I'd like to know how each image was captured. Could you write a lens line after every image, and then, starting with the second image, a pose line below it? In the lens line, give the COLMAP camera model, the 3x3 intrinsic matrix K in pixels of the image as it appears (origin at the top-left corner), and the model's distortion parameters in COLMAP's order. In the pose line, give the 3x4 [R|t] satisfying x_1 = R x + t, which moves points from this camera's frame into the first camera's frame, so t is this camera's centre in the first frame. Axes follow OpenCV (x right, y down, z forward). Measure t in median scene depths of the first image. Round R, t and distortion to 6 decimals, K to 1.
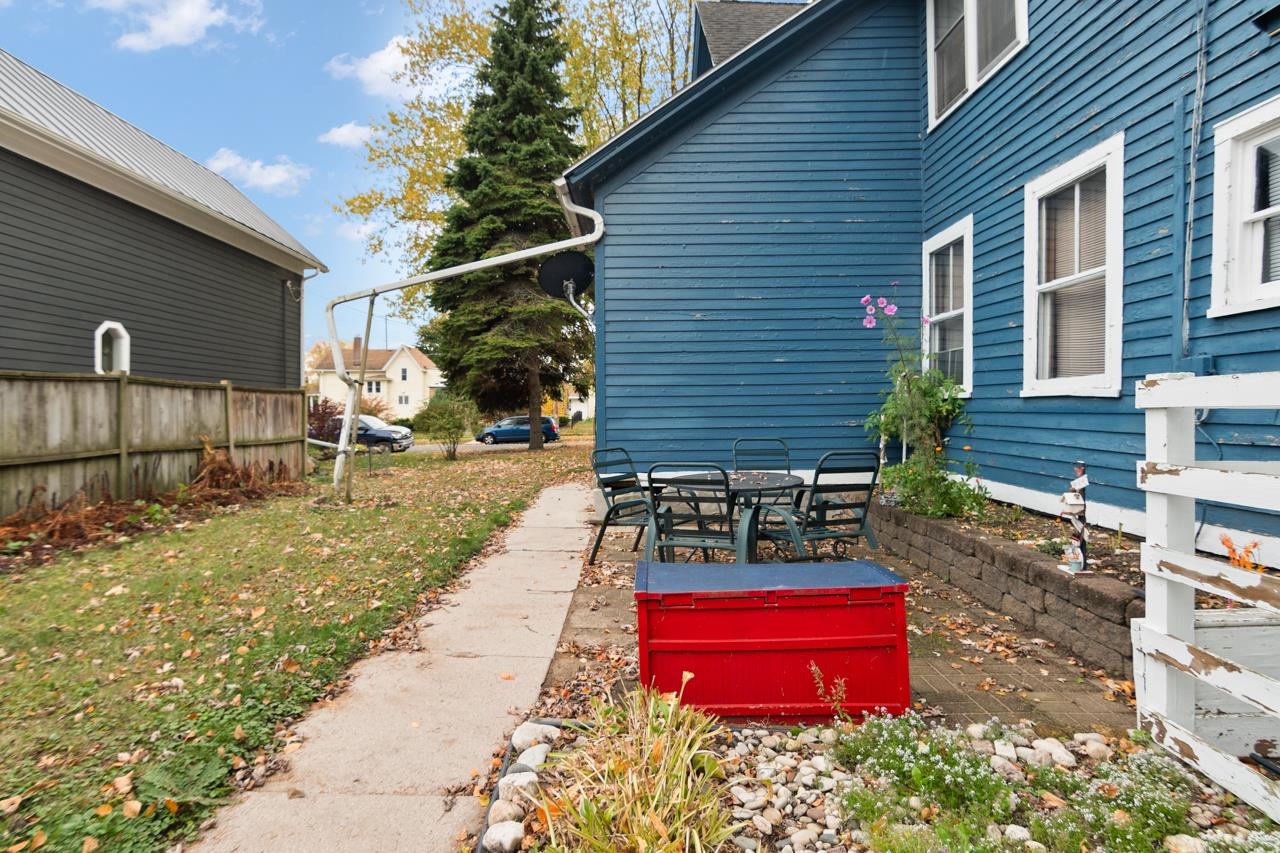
lens RADIAL K [[663.9, 0, 640.0], [0, 663.9, 414.4], [0, 0, 1]] dist [-0.017943, 0.008246]
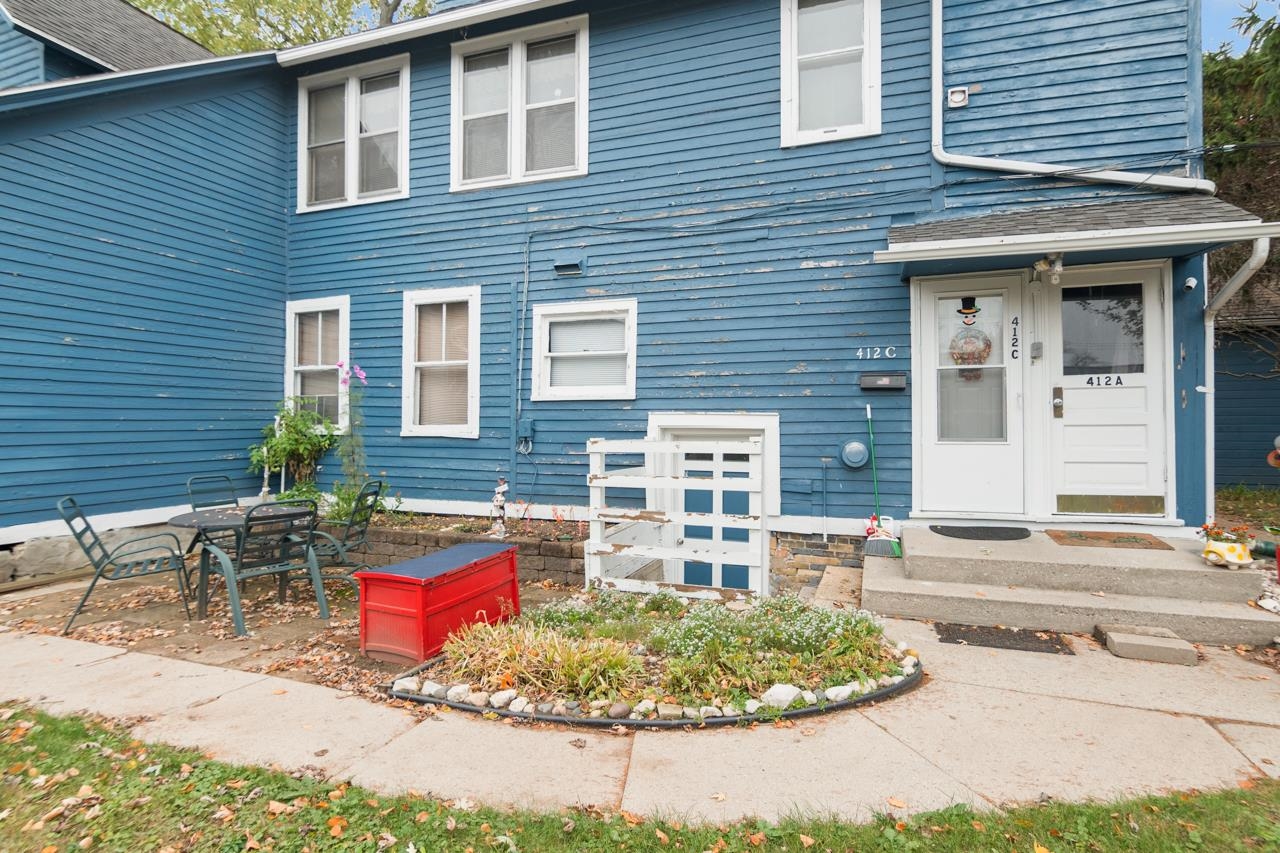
lens RADIAL K [[663.9, 0, 645.4], [0, 663.9, 426.7], [0, 0, 1]] dist [-0.017943, 0.008246]
pose [[0.337775, 0.004572, 0.941216, -0.771052], [0.002498, 0.999980, -0.005754, -0.046222], [-0.941224, 0.004294, 0.337757, -0.003752]]
